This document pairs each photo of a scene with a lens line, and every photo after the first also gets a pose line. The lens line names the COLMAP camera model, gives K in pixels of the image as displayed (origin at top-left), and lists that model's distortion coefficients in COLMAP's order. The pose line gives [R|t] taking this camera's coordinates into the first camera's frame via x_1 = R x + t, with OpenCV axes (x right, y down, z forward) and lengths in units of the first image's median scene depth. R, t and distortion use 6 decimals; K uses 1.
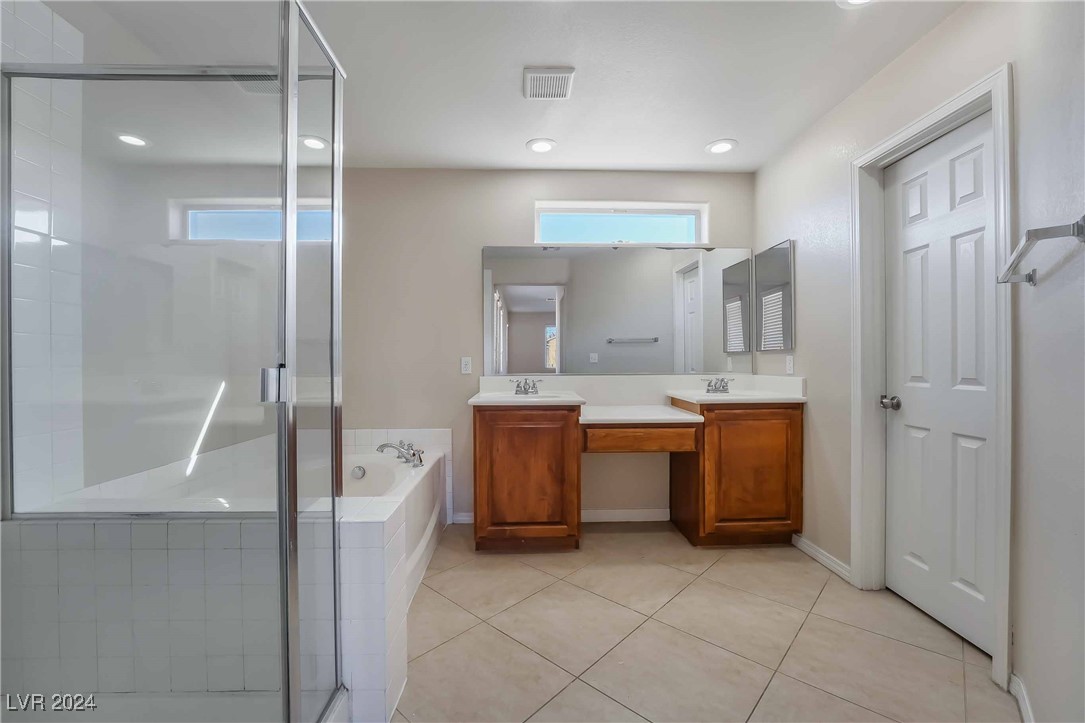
lens RADIAL K [[446.7, 0, 541.0], [0, 446.7, 365.9], [0, 0, 1]] dist [-0.020967, 0.001000]
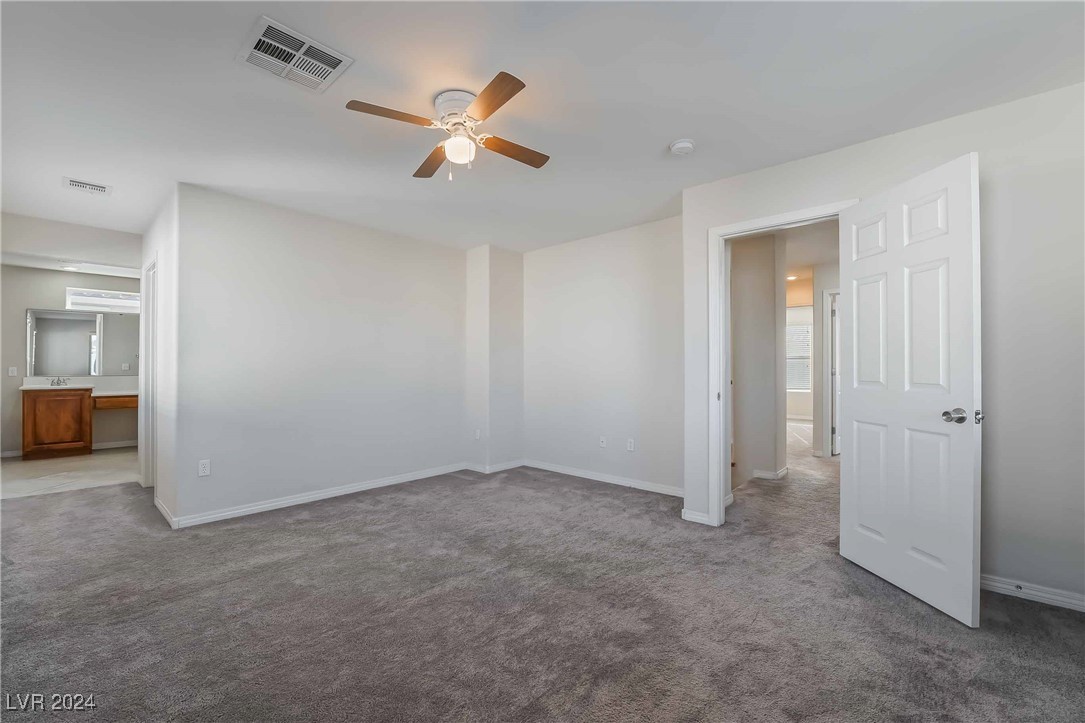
lens RADIAL K [[446.7, 0, 548.1], [0, 446.7, 363.4], [0, 0, 1]] dist [-0.020967, 0.001000]
pose [[0.695420, 0.008523, 0.718553, 0.103963], [0.000692, 0.999921, -0.012530, -0.011246], [-0.718603, 0.009211, 0.695359, -2.245504]]
